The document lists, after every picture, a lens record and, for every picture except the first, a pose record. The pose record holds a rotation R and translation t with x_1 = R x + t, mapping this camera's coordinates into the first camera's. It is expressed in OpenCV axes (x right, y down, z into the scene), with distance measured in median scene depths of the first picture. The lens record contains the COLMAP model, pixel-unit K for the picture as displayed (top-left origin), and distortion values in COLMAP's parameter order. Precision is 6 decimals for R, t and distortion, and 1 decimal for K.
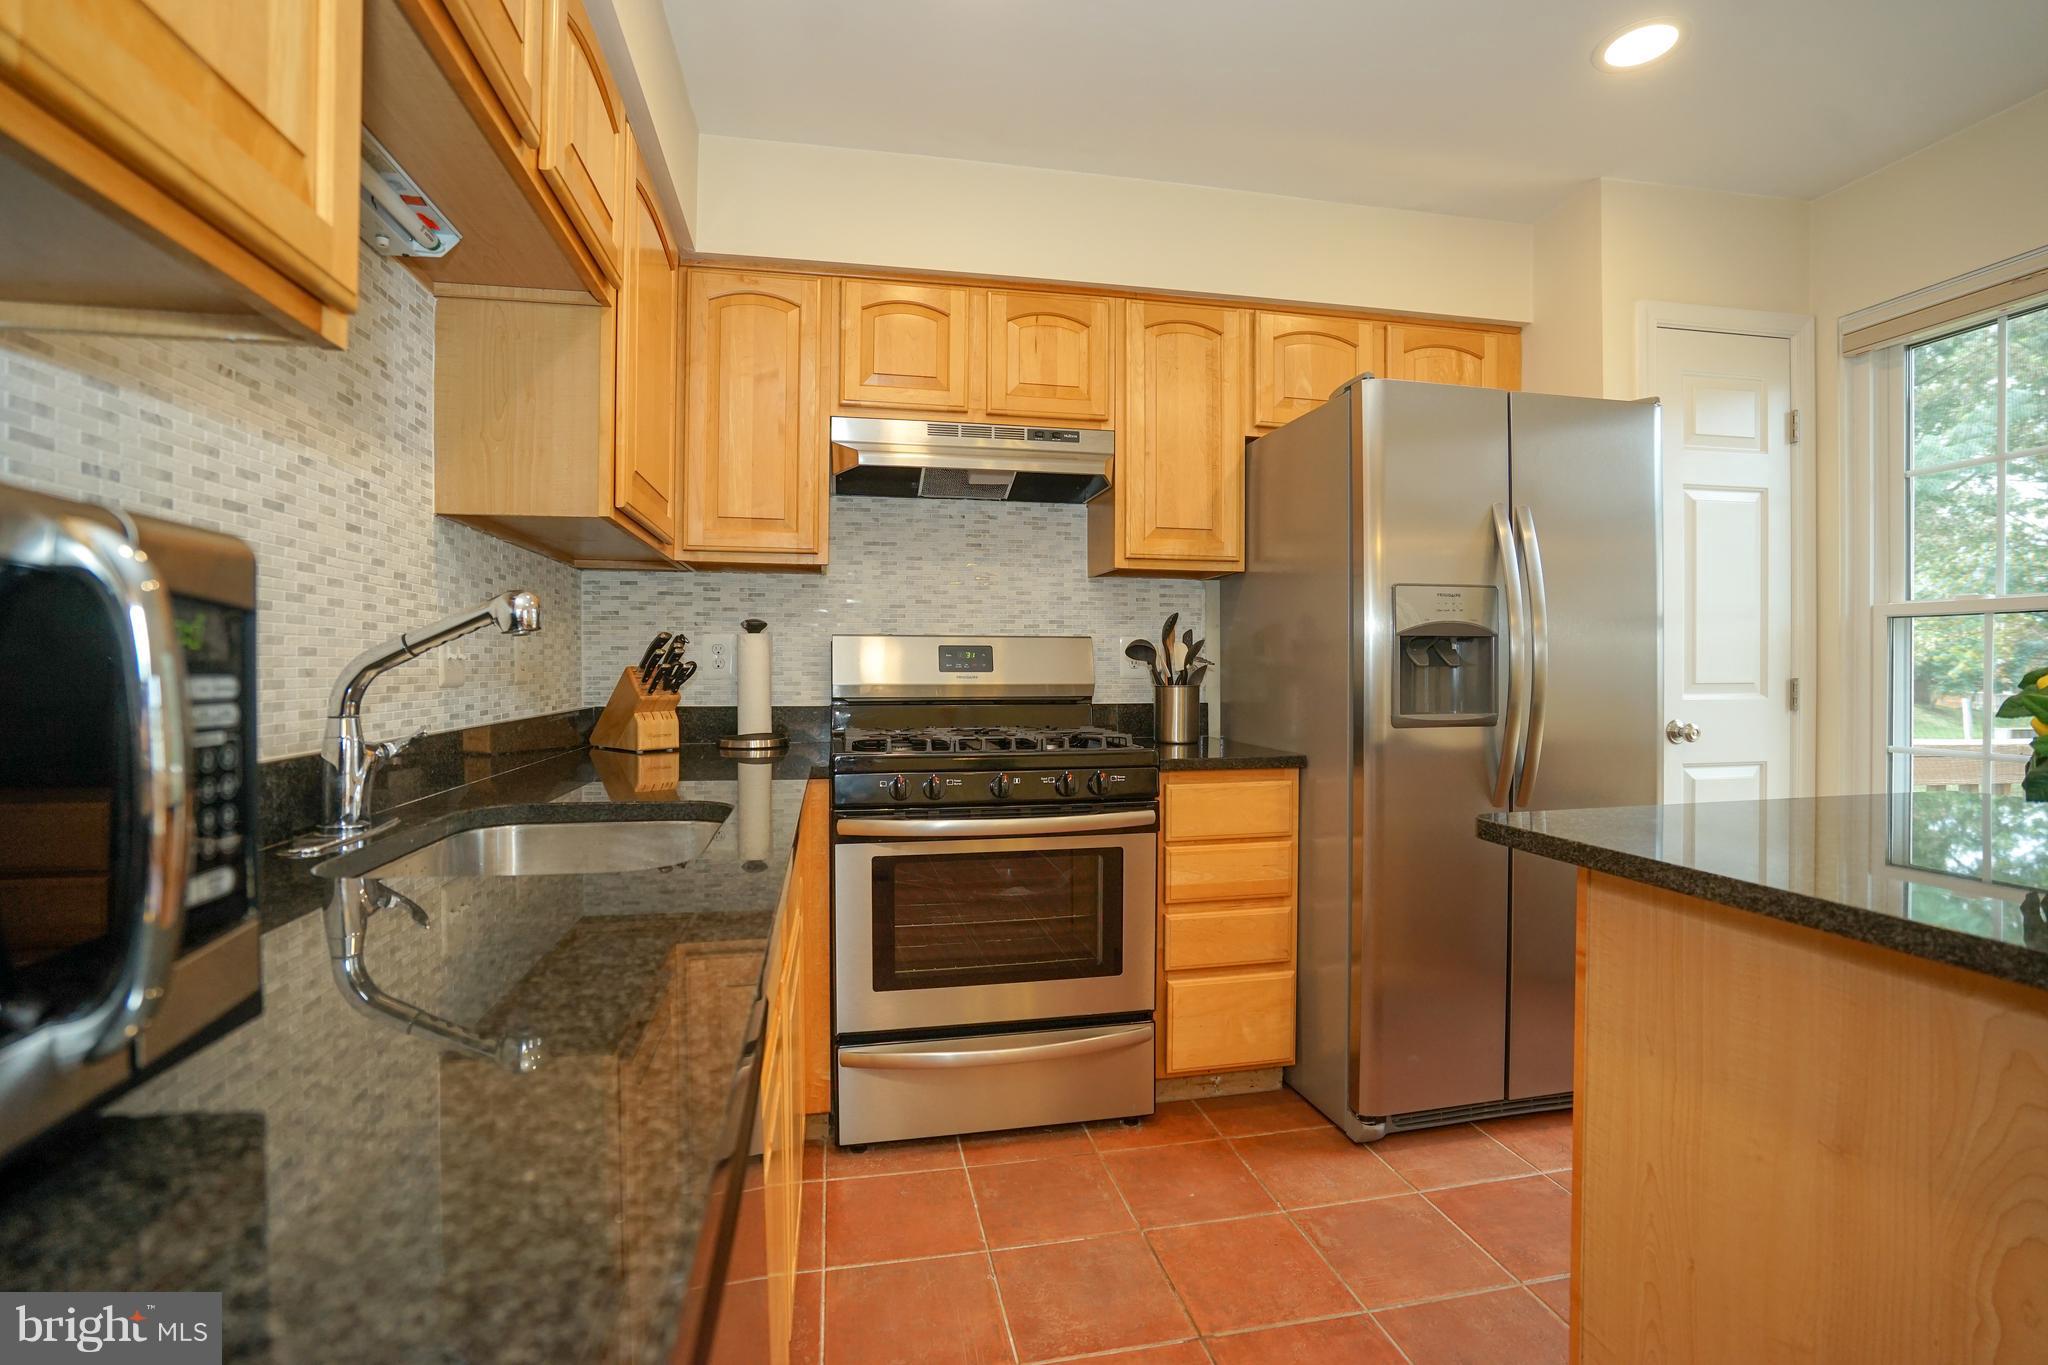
lens RADIAL K [[1011.9, 0, 1033.5], [0, 1011.9, 678.6], [0, 0, 1]] dist [-0.002416, -0.000004]
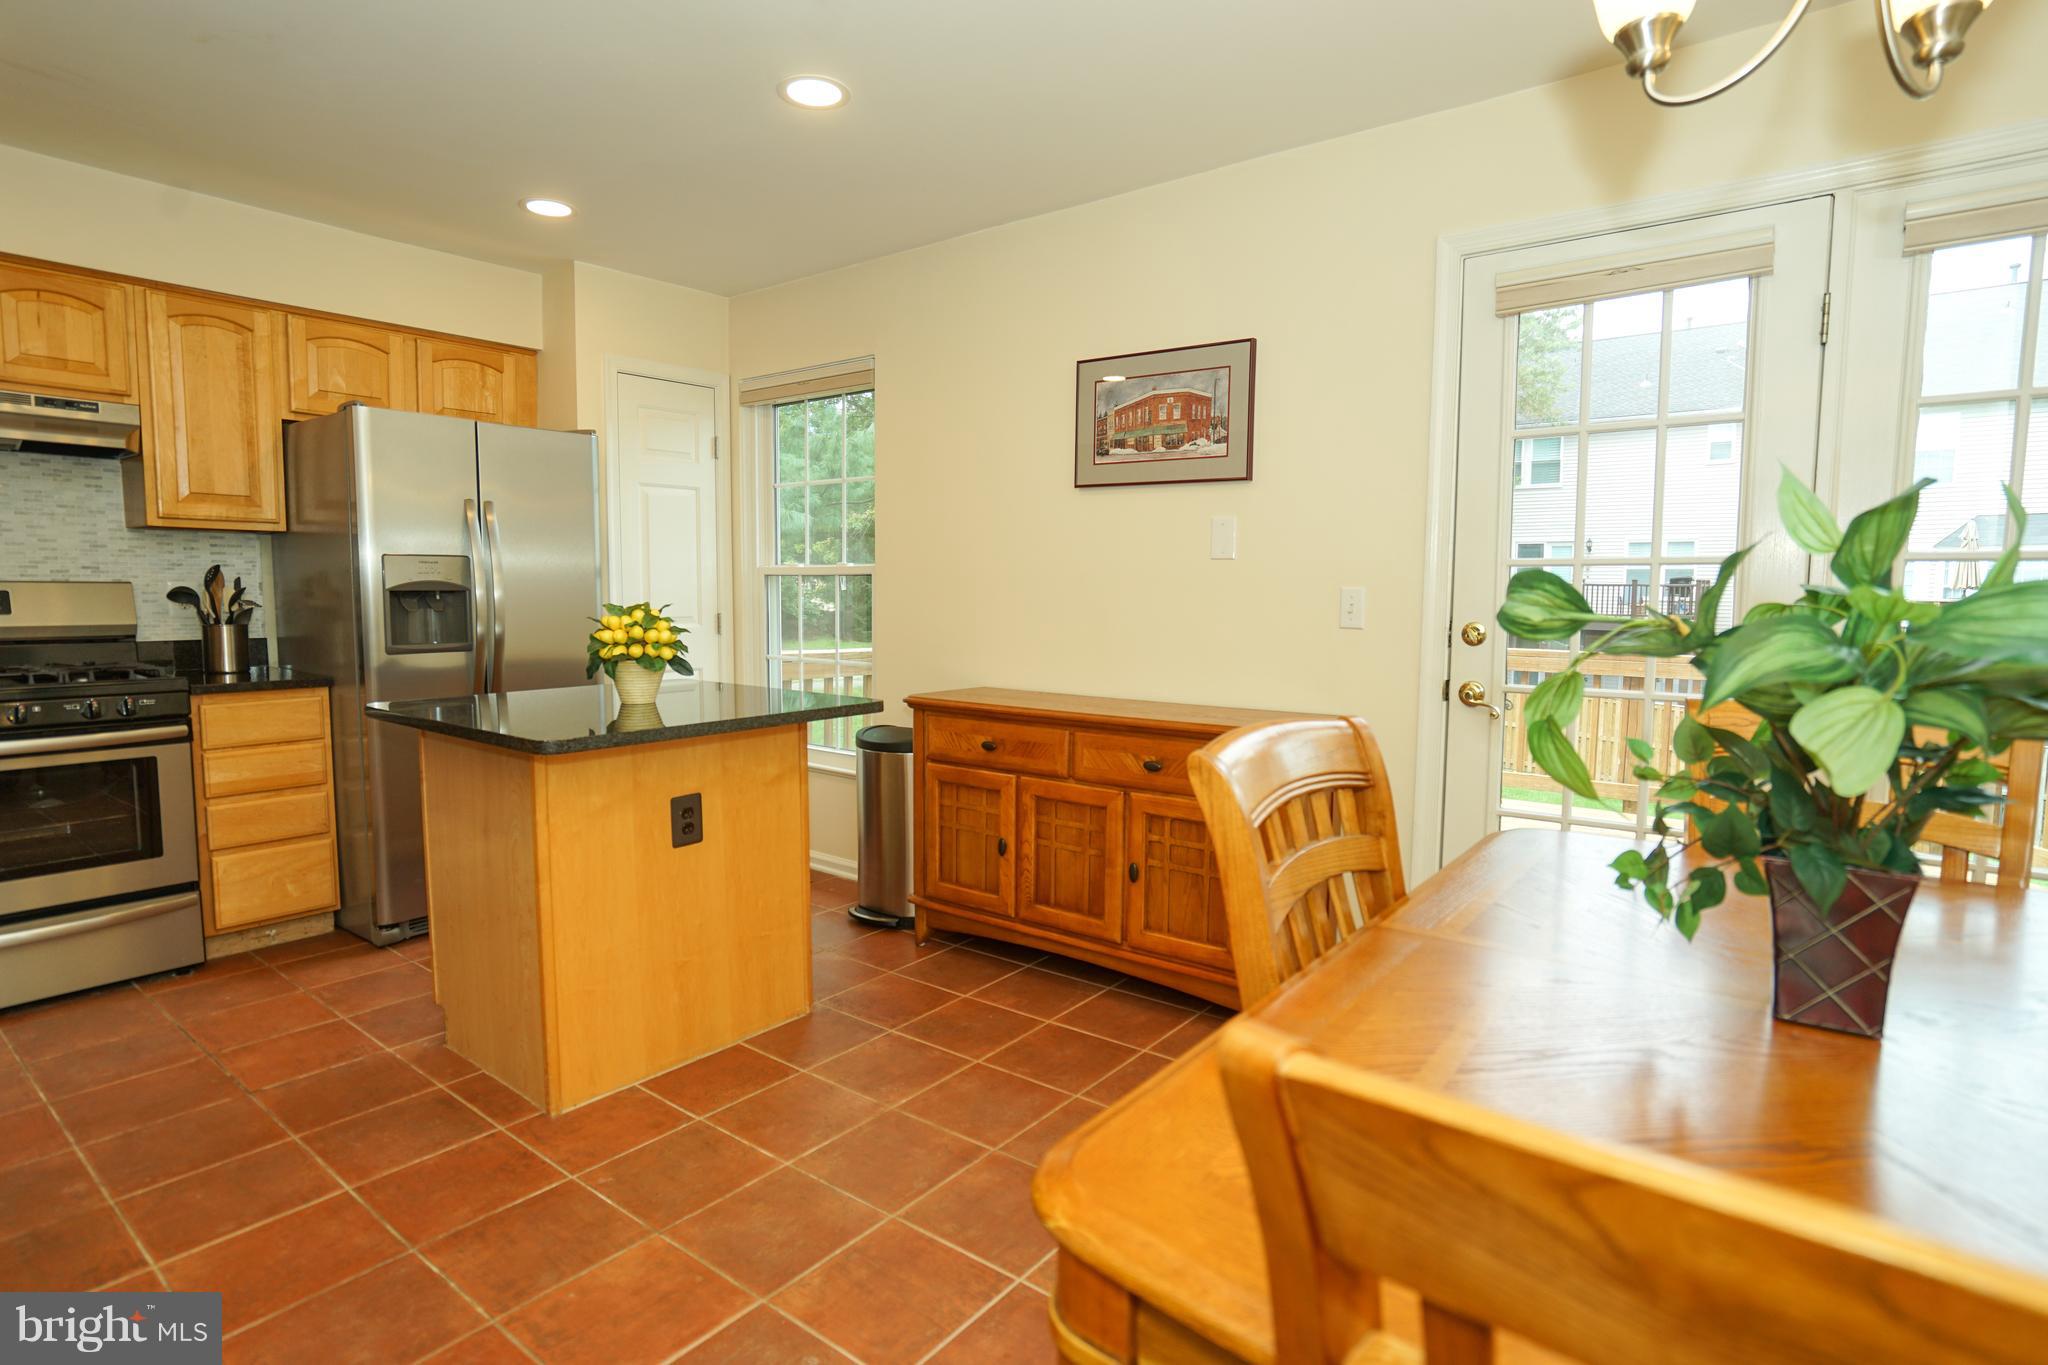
lens RADIAL K [[1083.0, 0, 1055.9], [0, 1083.0, 684.3], [0, 0, 1]] dist [-0.032355, 0.017313]
pose [[0.764892, -0.051968, 0.642059, 0.082530], [-0.000424, 0.996700, 0.081178, -0.026983], [-0.644159, -0.062364, 0.762345, -0.625708]]
